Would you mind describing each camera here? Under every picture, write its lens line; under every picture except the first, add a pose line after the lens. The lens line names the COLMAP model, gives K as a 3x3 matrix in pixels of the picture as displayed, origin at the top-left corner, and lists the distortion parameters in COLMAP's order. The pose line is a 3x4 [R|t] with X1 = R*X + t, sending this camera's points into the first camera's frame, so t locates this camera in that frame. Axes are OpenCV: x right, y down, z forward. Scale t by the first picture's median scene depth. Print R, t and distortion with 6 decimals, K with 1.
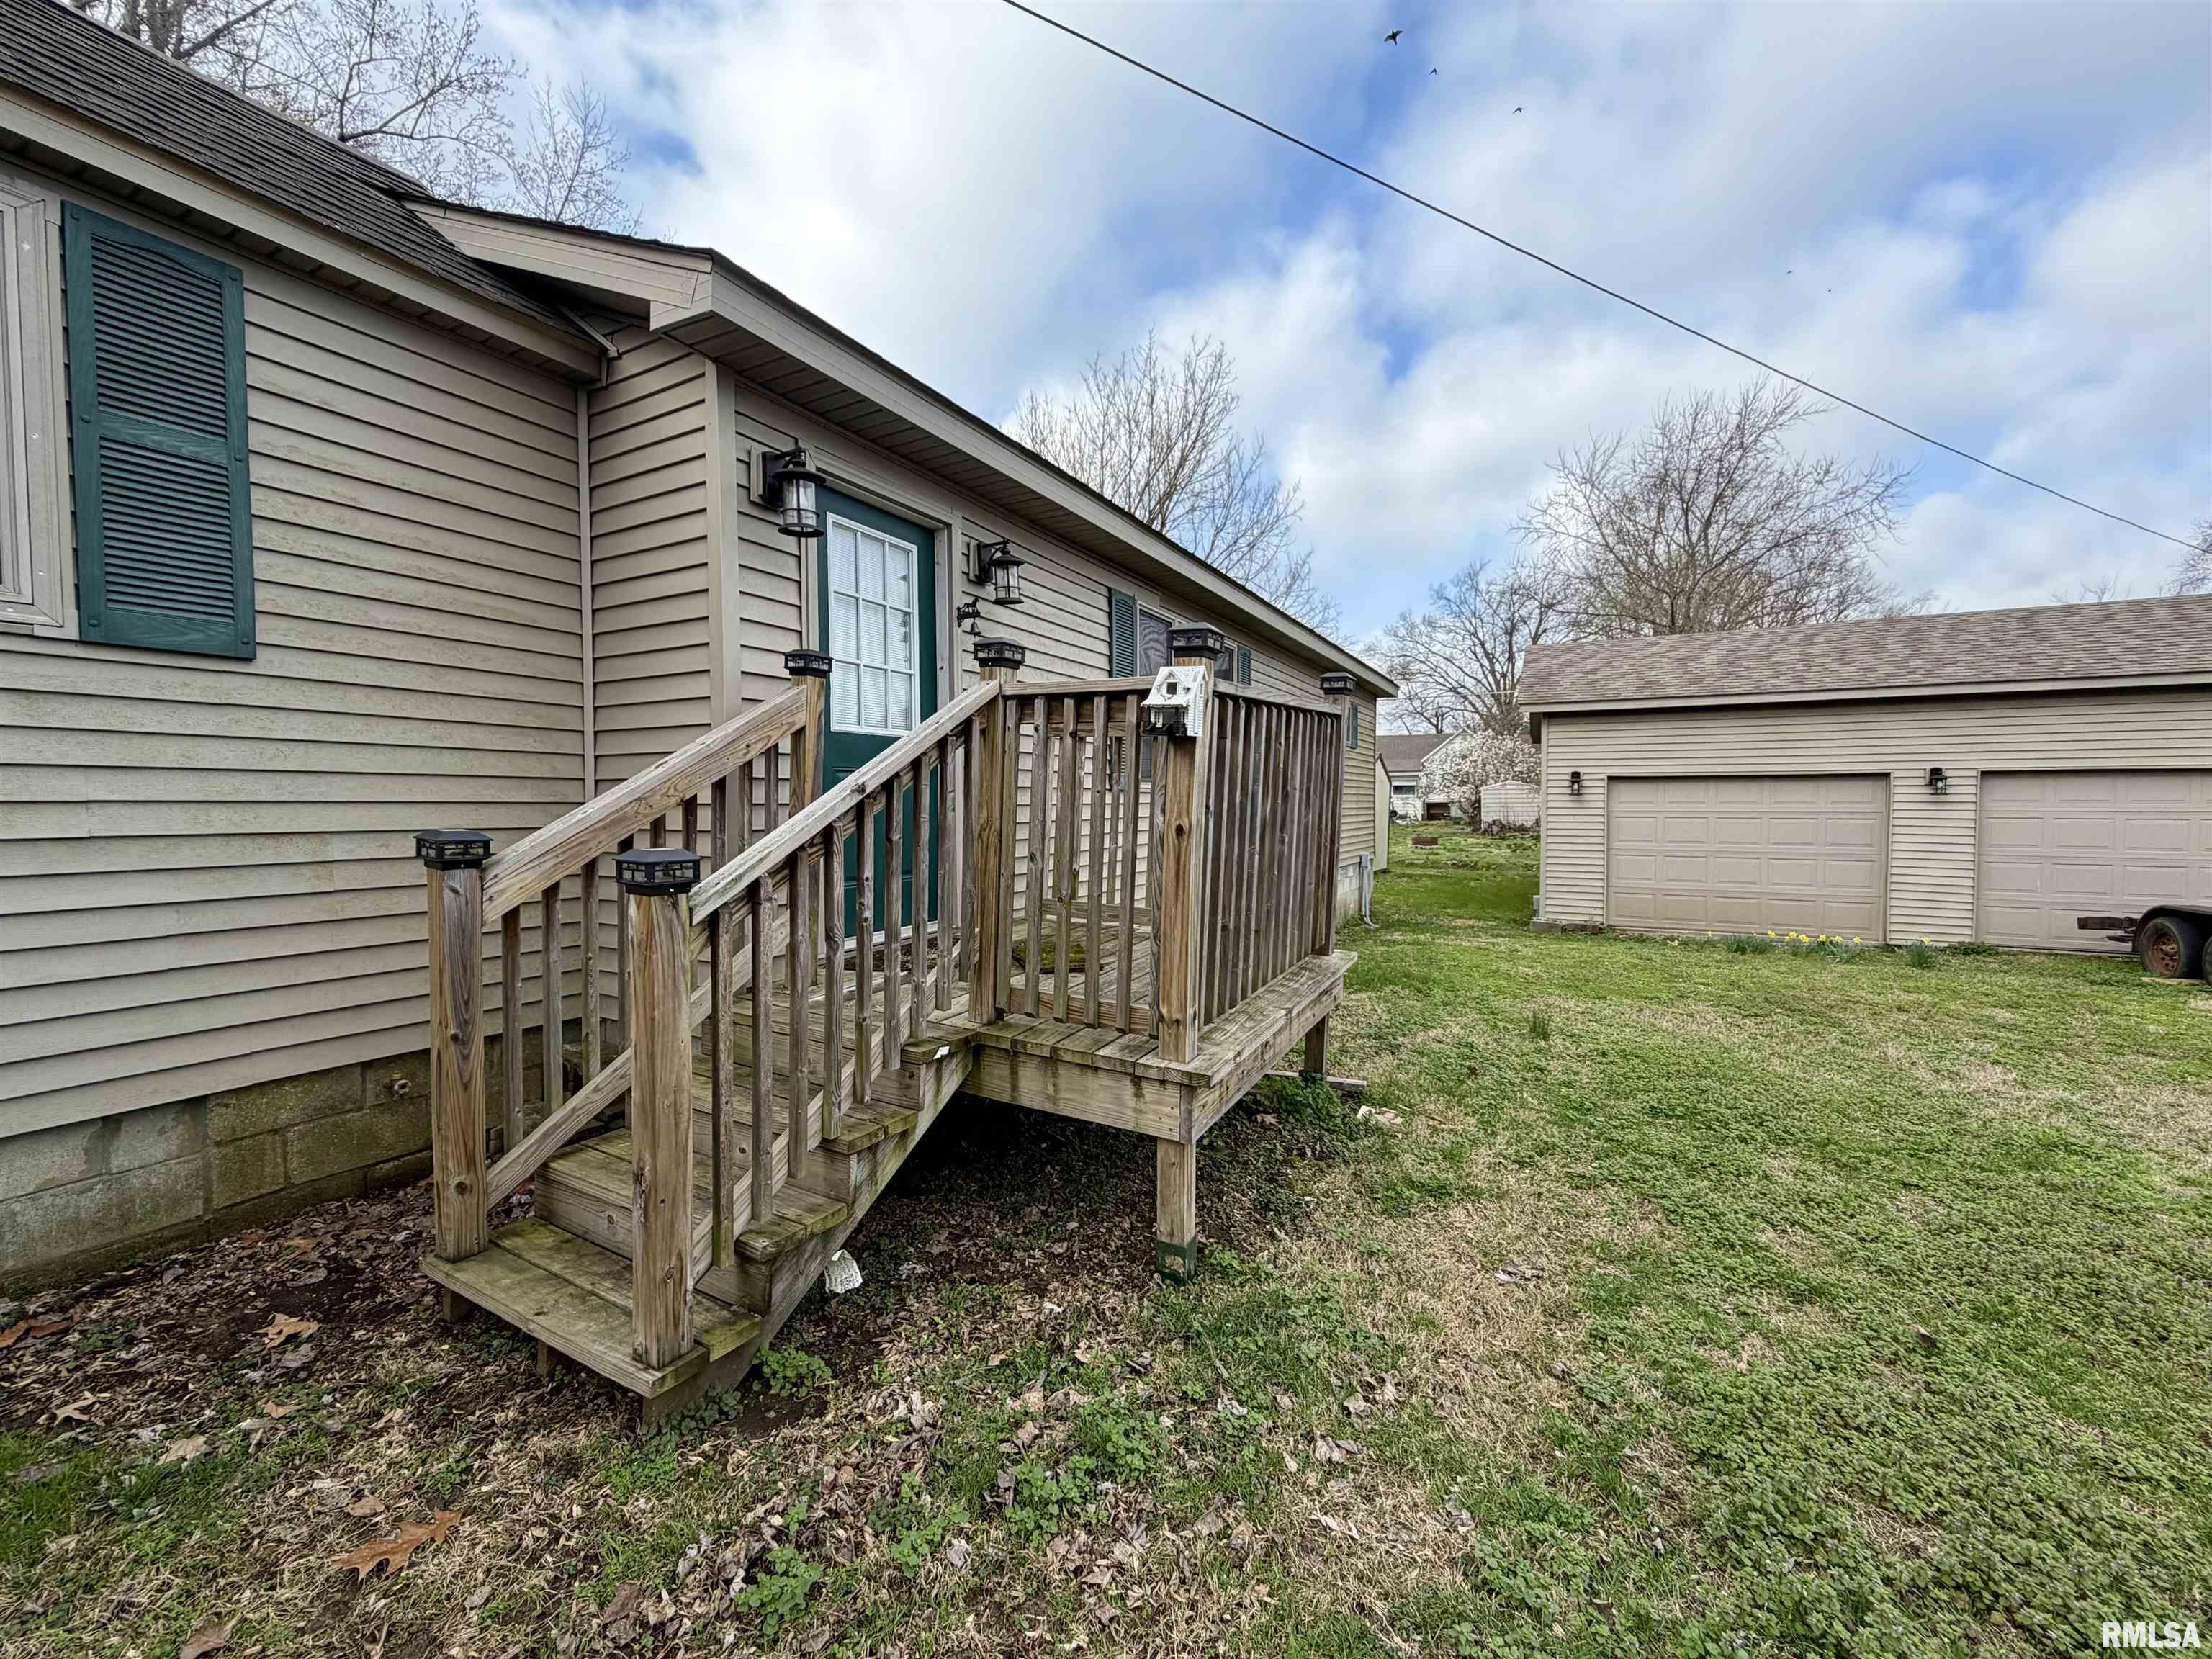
lens RADIAL K [[878.5, 0, 1096.6], [0, 878.5, 839.6], [0, 0, 1]] dist [-0.000802, 0.000267]
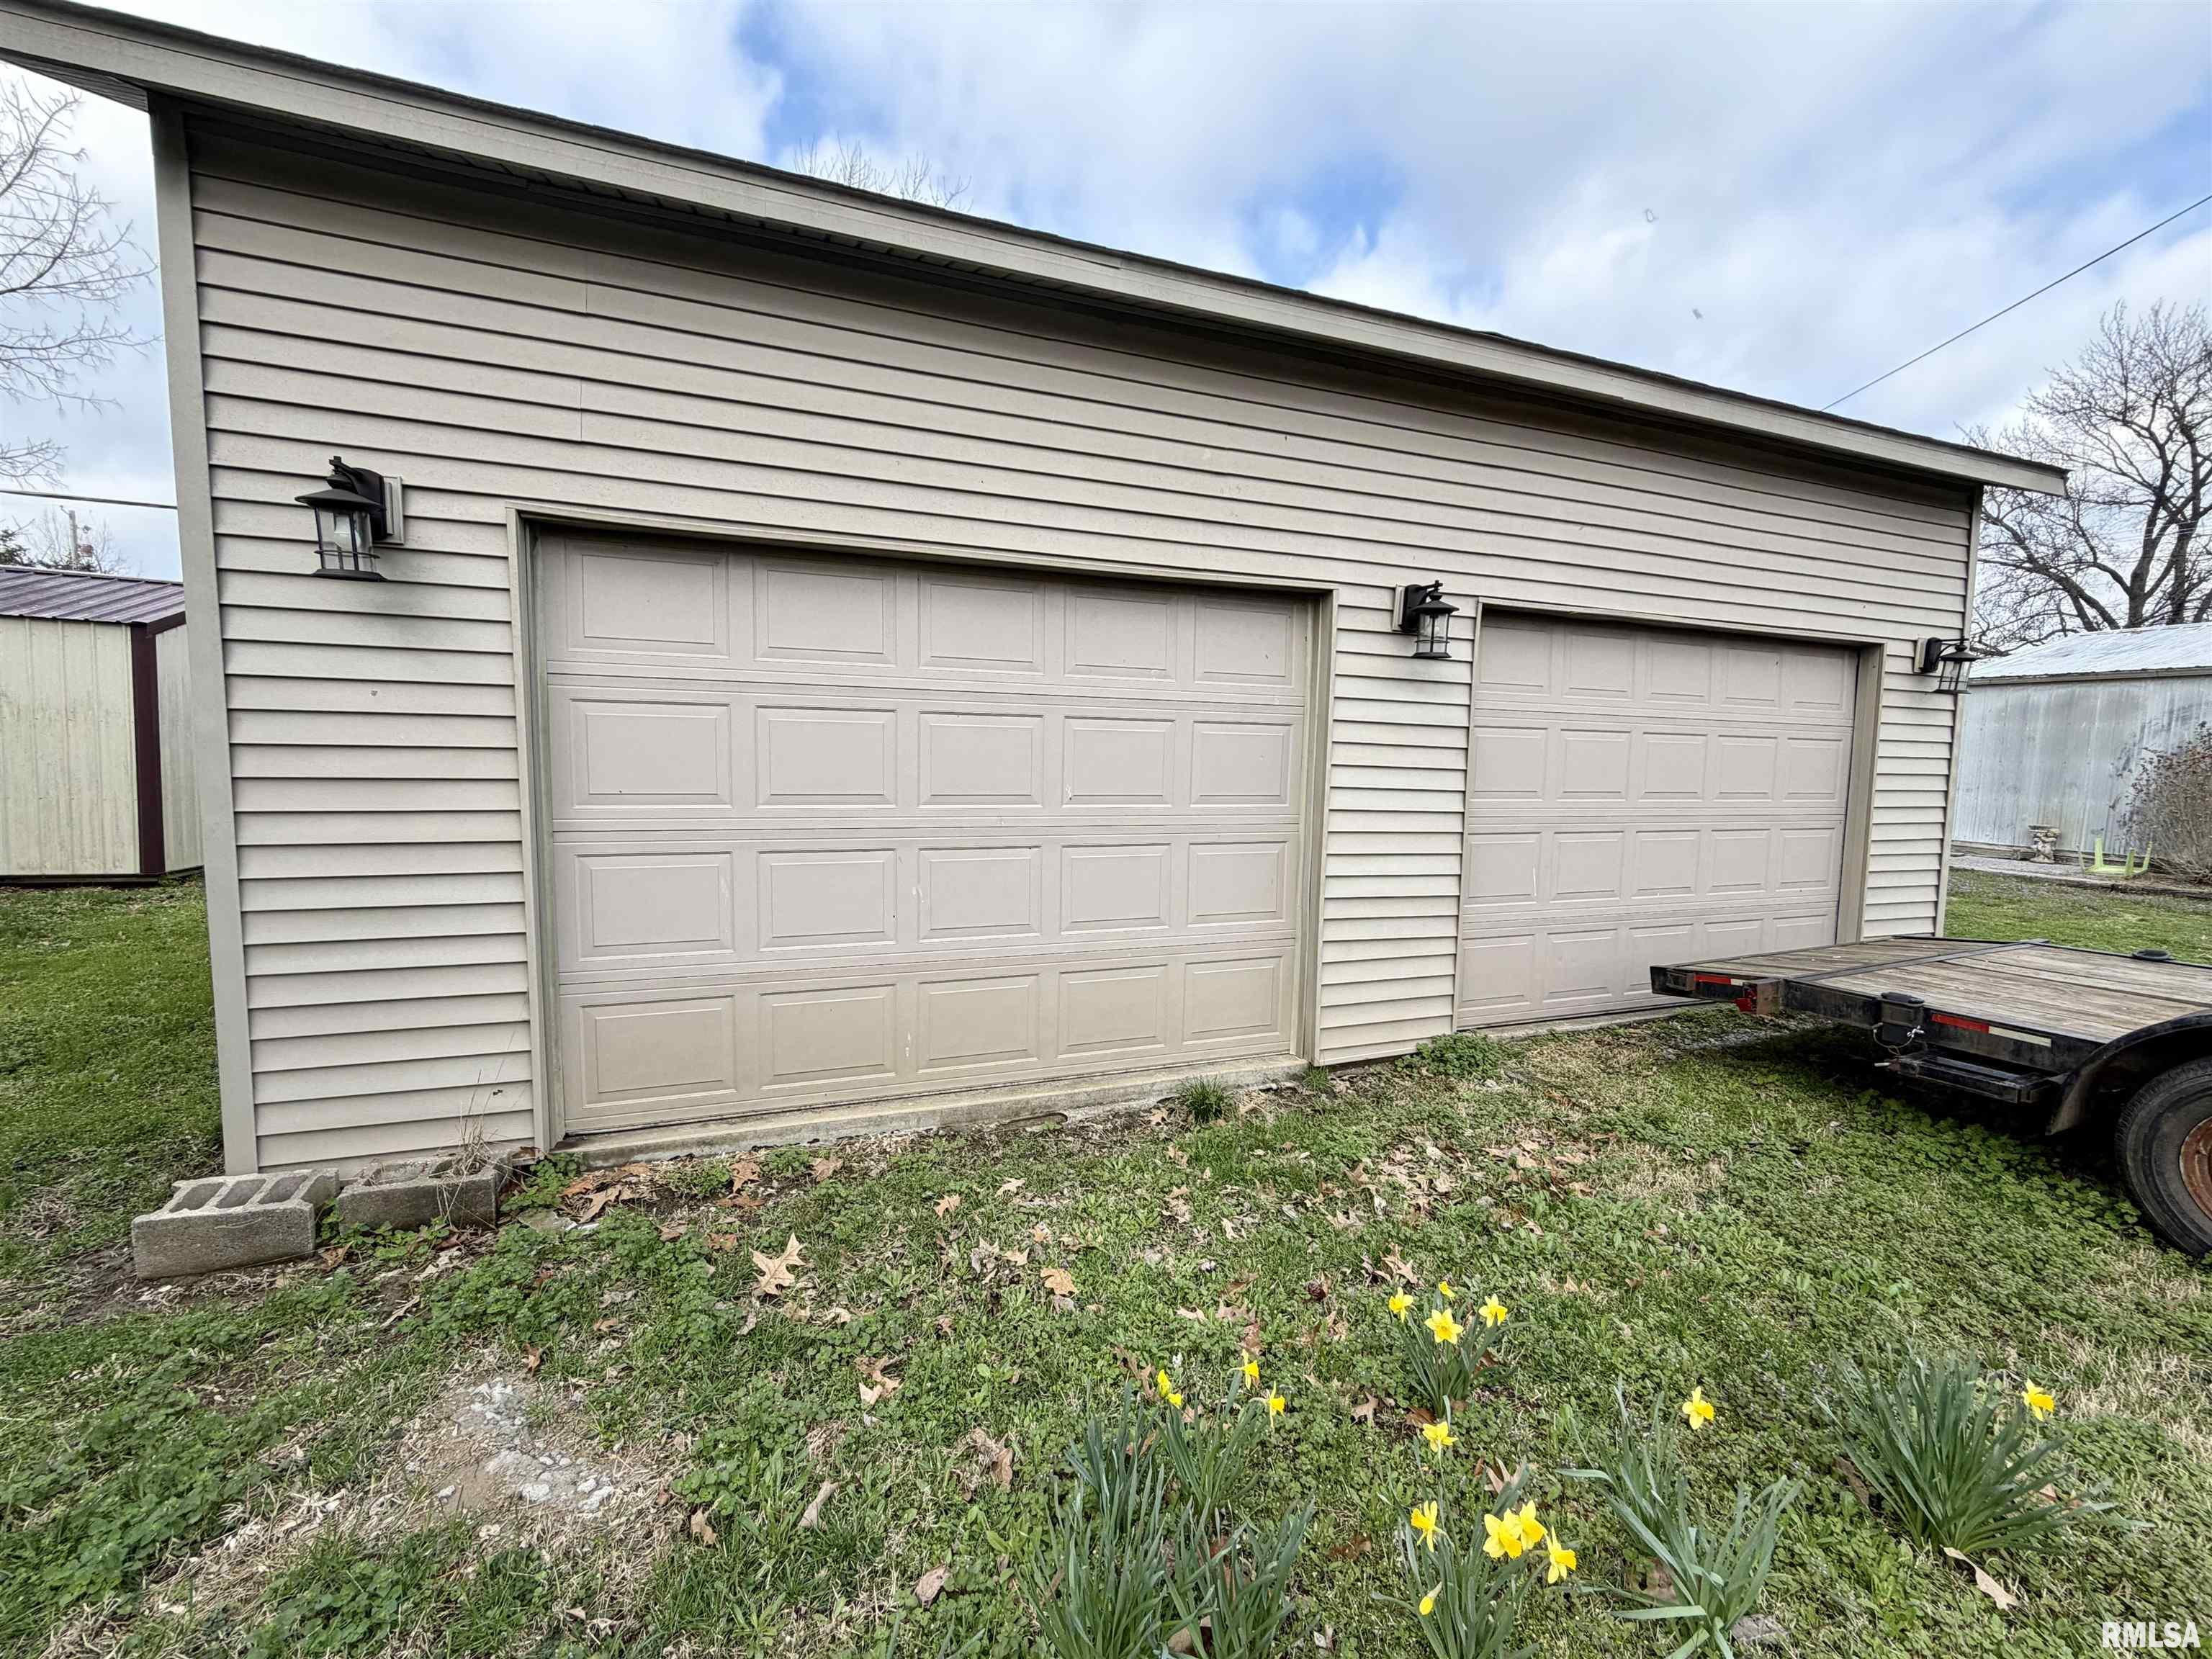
lens RADIAL K [[878.5, 0, 1099.6], [0, 878.5, 837.6], [0, 0, 1]] dist [-0.000802, 0.000267]
pose [[0.650395, -0.049839, 0.757959, 0.064106], [0.015628, 0.998512, 0.052247, 0.000302], [-0.759435, -0.022135, 0.650206, 0.093814]]
